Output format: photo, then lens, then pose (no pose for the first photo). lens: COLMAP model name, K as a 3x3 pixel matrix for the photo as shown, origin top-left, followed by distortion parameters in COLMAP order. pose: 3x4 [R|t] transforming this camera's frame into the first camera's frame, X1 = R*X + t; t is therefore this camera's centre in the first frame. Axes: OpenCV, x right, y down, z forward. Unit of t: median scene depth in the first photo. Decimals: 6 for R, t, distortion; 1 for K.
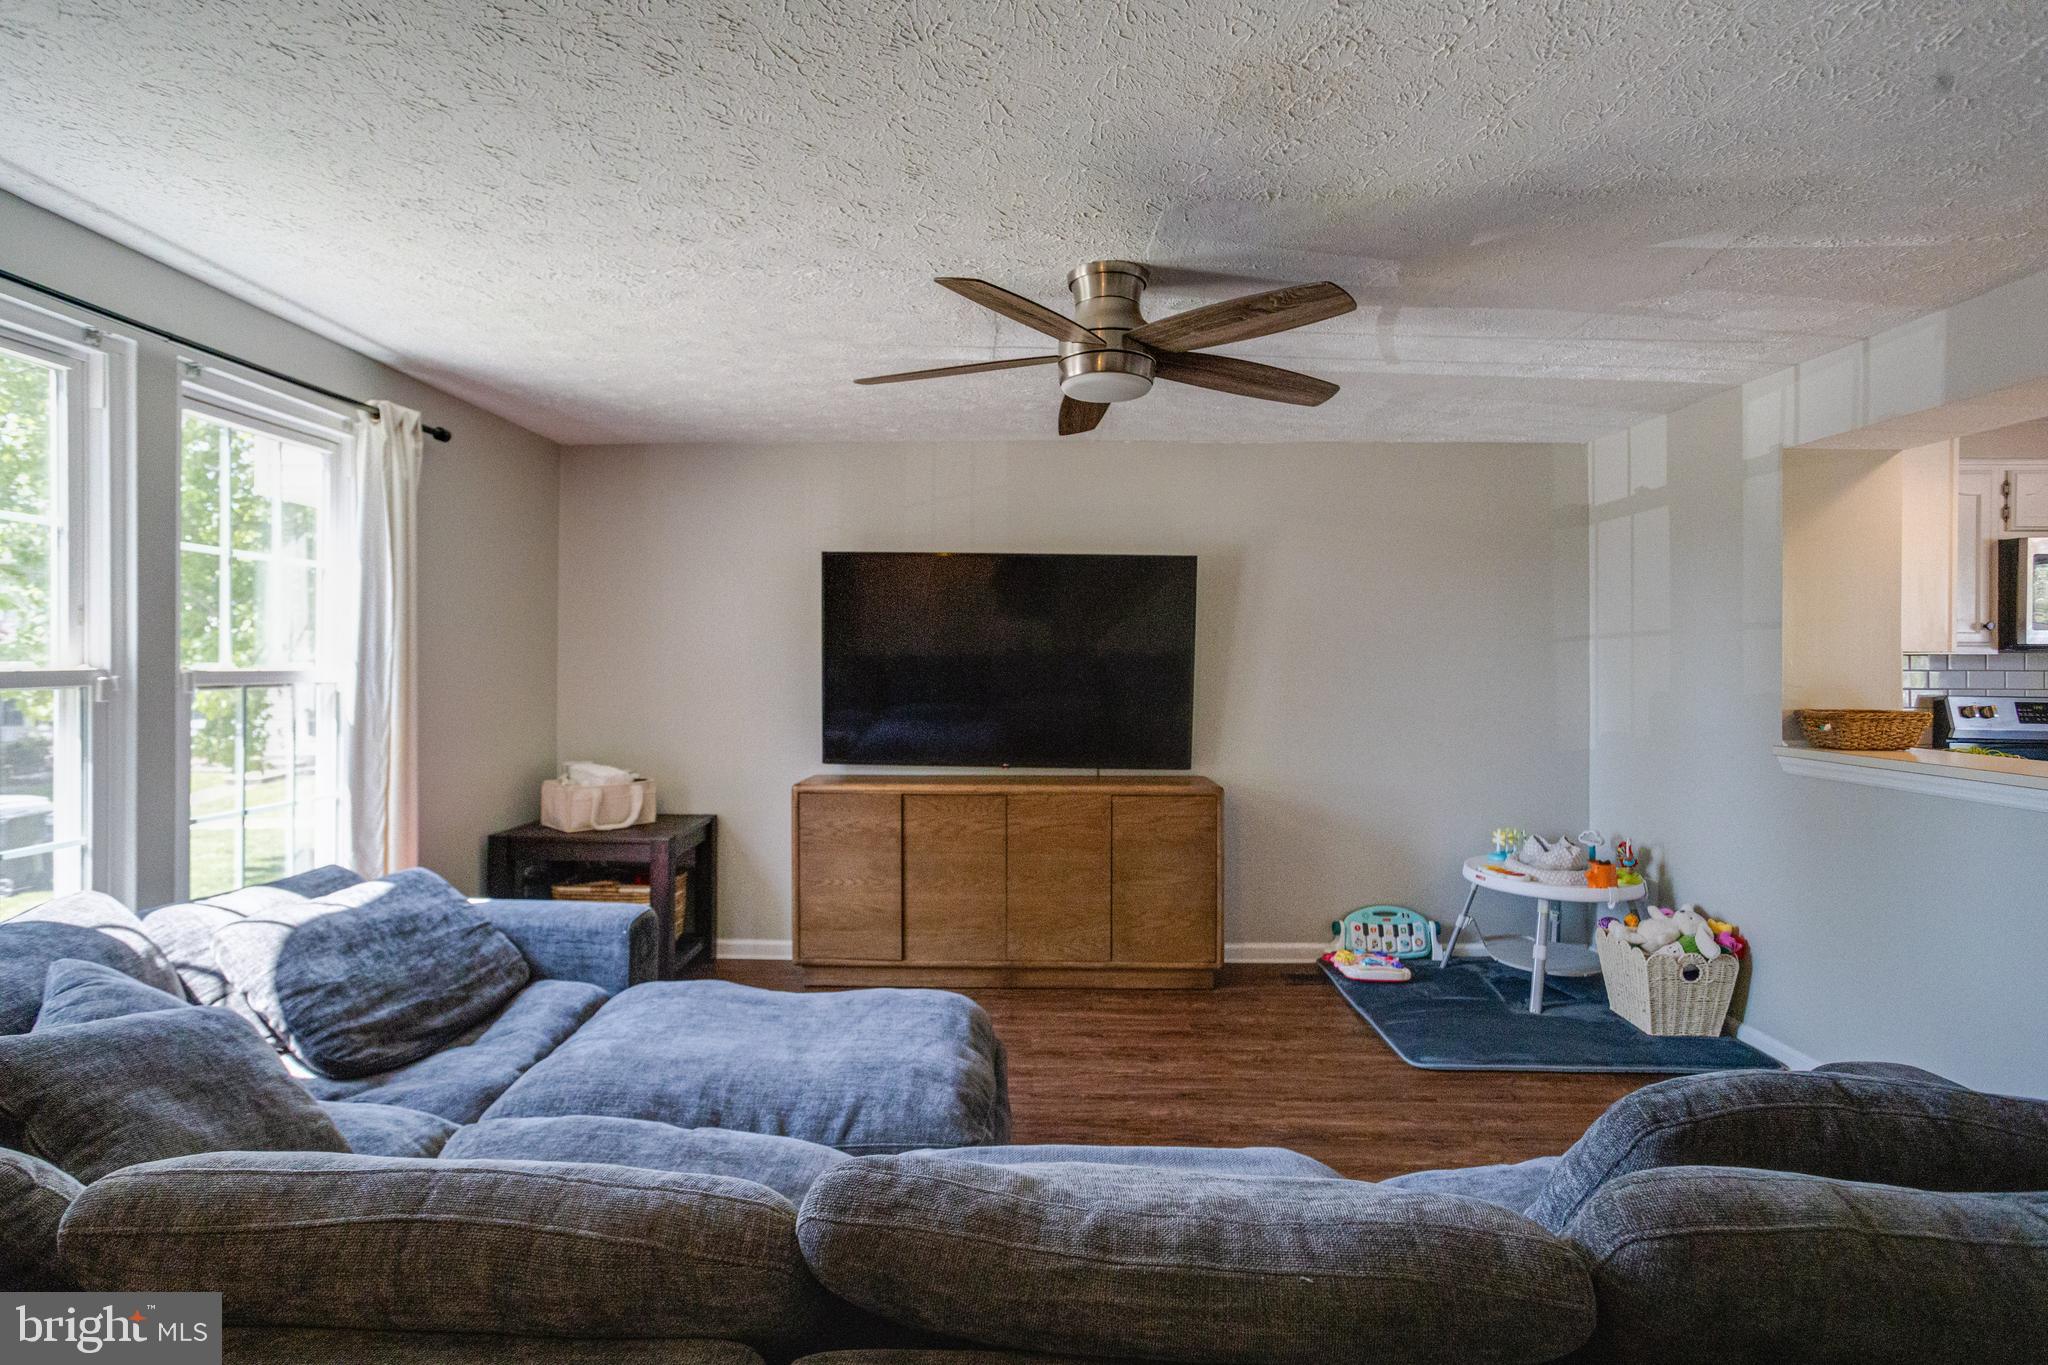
lens RADIAL K [[985.4, 0, 1029.4], [0, 985.4, 664.7], [0, 0, 1]] dist [-0.022846, 0.008883]
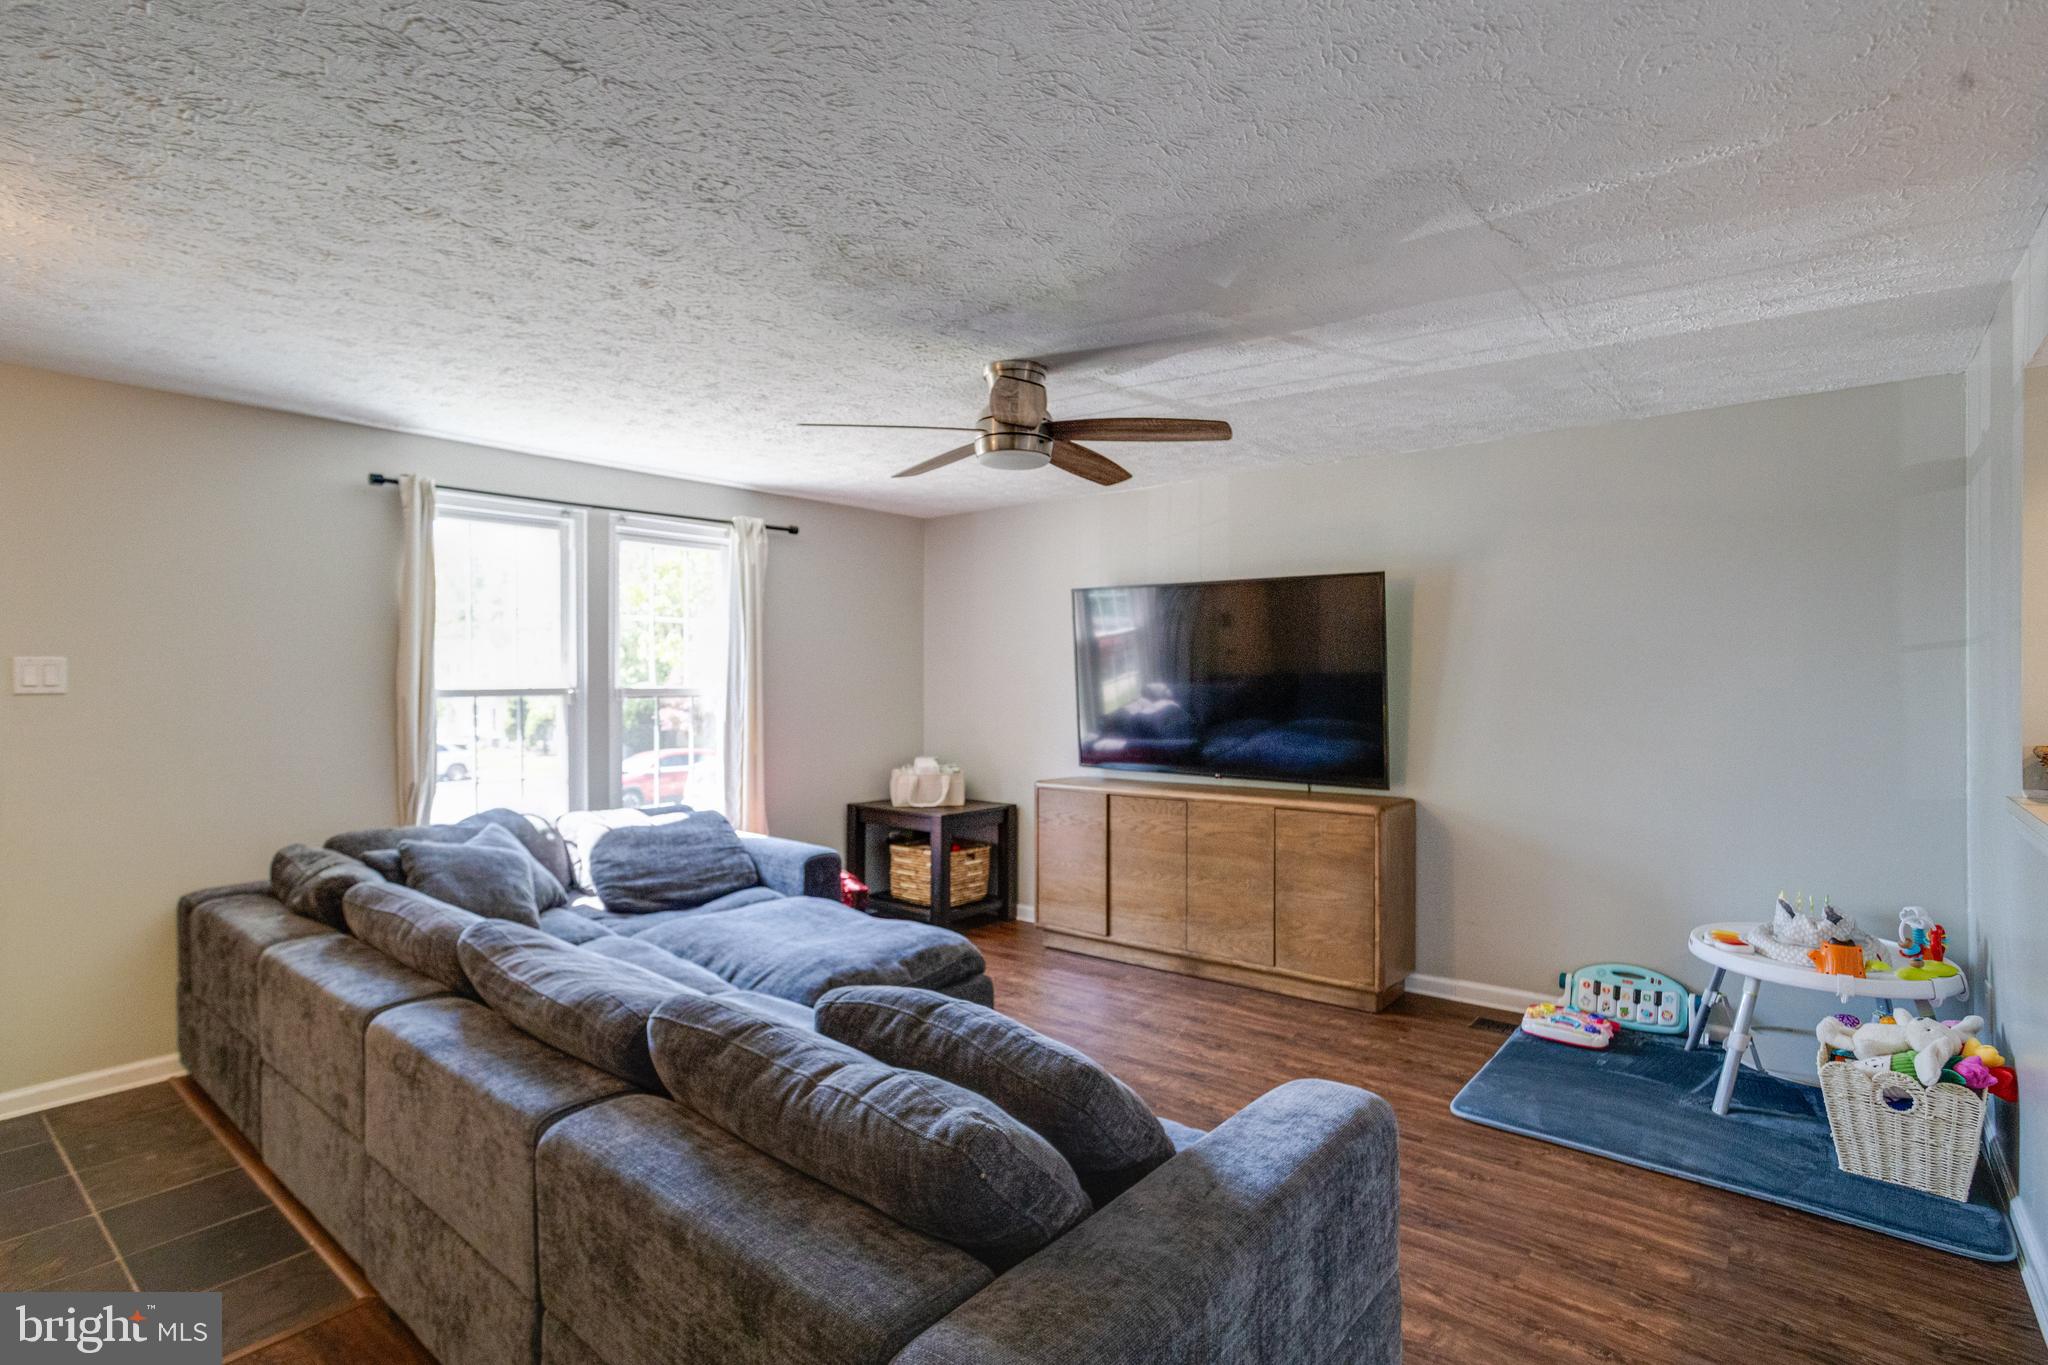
lens RADIAL K [[985.4, 0, 1012.1], [0, 985.4, 686.7], [0, 0, 1]] dist [-0.022846, 0.008883]
pose [[0.789771, 0.000585, -0.613402, 0.504623], [0.002534, 0.999988, 0.004217, -0.000611], [0.613397, -0.004885, 0.789760, 0.008218]]
